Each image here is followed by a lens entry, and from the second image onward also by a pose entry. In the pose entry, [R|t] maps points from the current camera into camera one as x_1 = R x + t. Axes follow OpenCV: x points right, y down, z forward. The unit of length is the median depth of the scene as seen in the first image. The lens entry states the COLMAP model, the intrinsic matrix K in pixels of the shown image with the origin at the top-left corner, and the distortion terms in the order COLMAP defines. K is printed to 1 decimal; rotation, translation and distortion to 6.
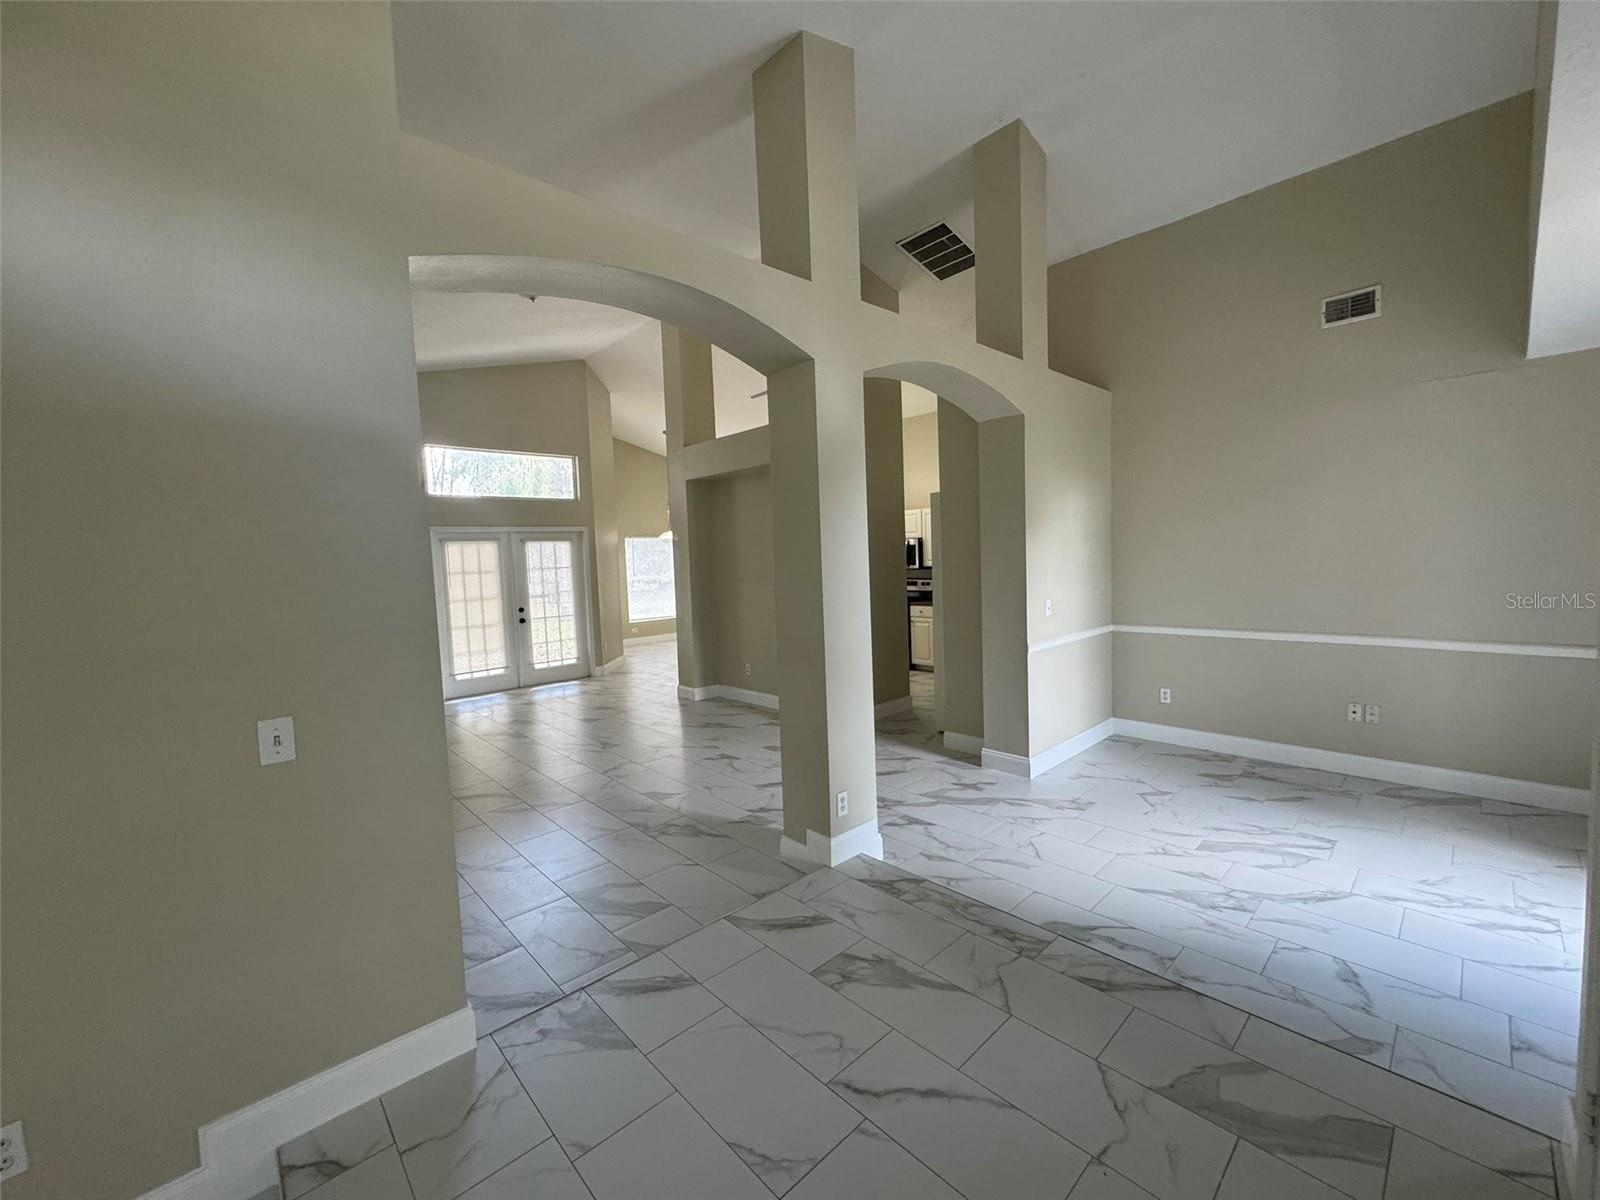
lens RADIAL K [[640.0, 0, 808.6], [0, 640.0, 605.8], [0, 0, 1]] dist [-0.003283, 0.000400]
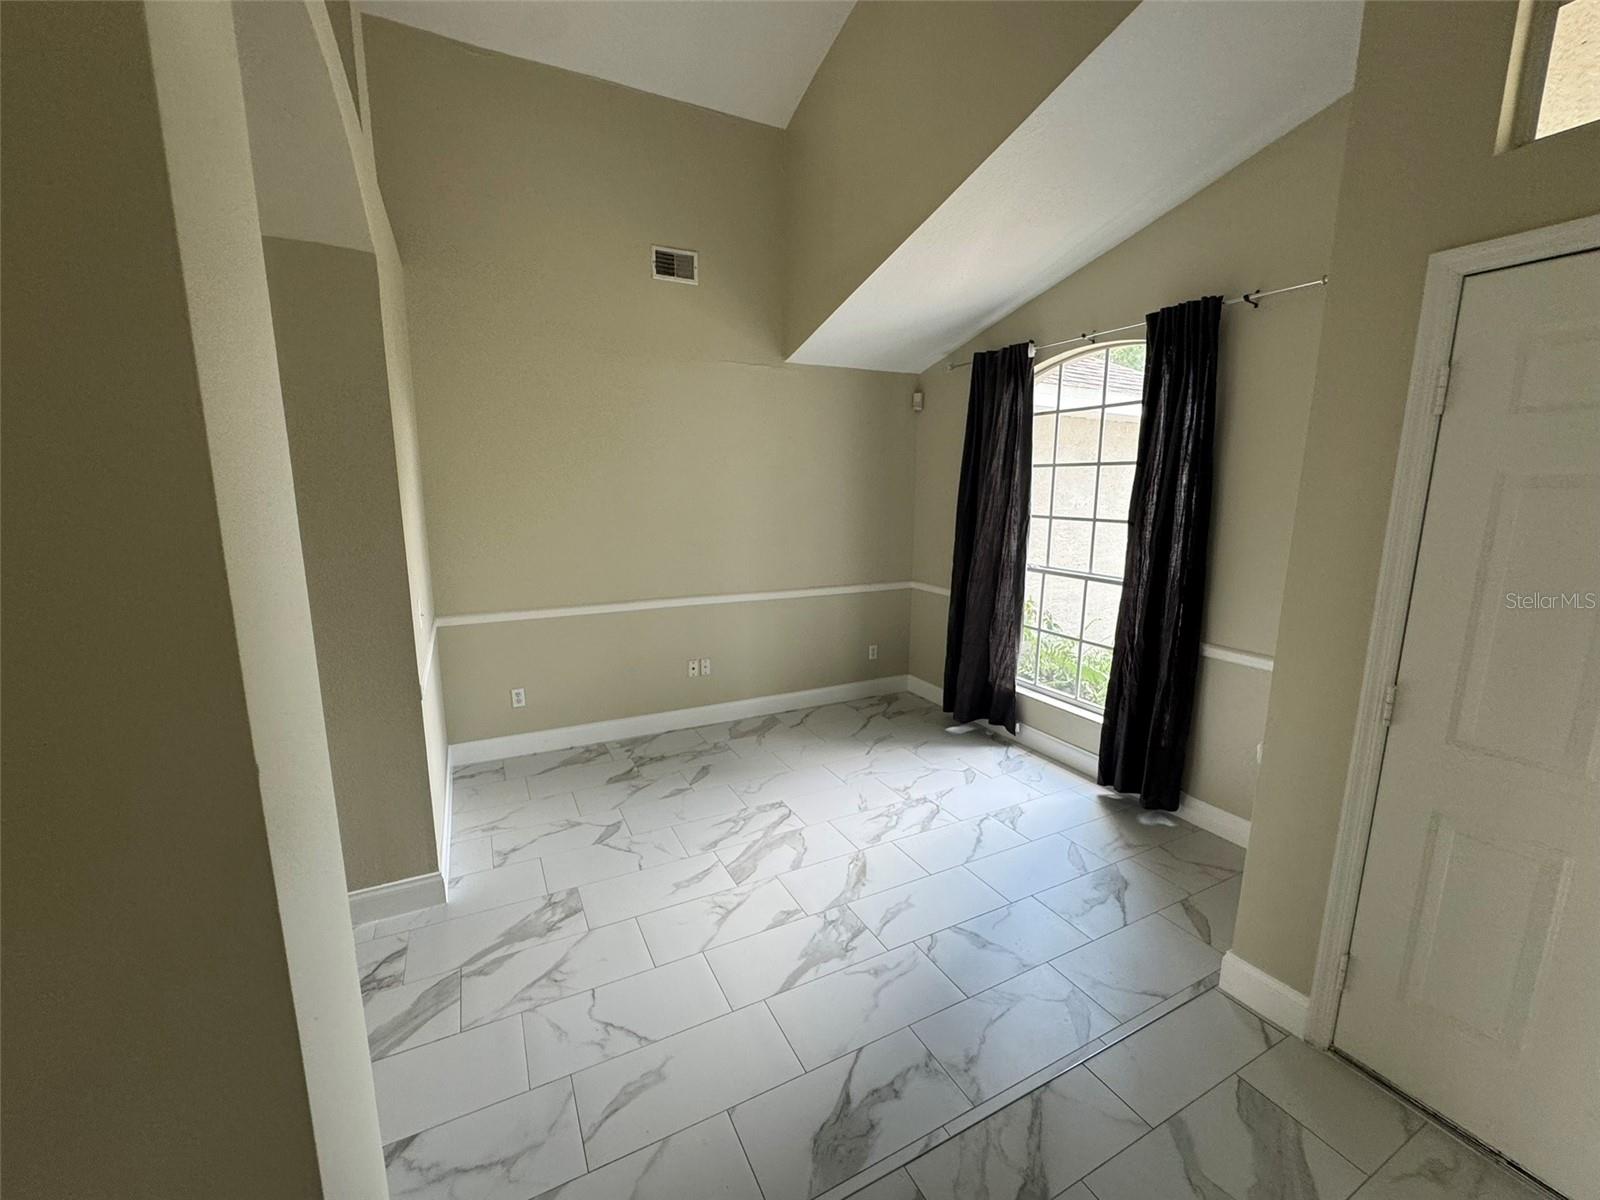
lens RADIAL K [[640.0, 0, 794.9], [0, 640.0, 599.6], [0, 0, 1]] dist [-0.003283, 0.000400]
pose [[0.287888, -0.129966, 0.948804, -0.096689], [0.056419, 0.991329, 0.118672, -0.068501], [-0.956001, 0.019367, 0.292724, 0.568820]]
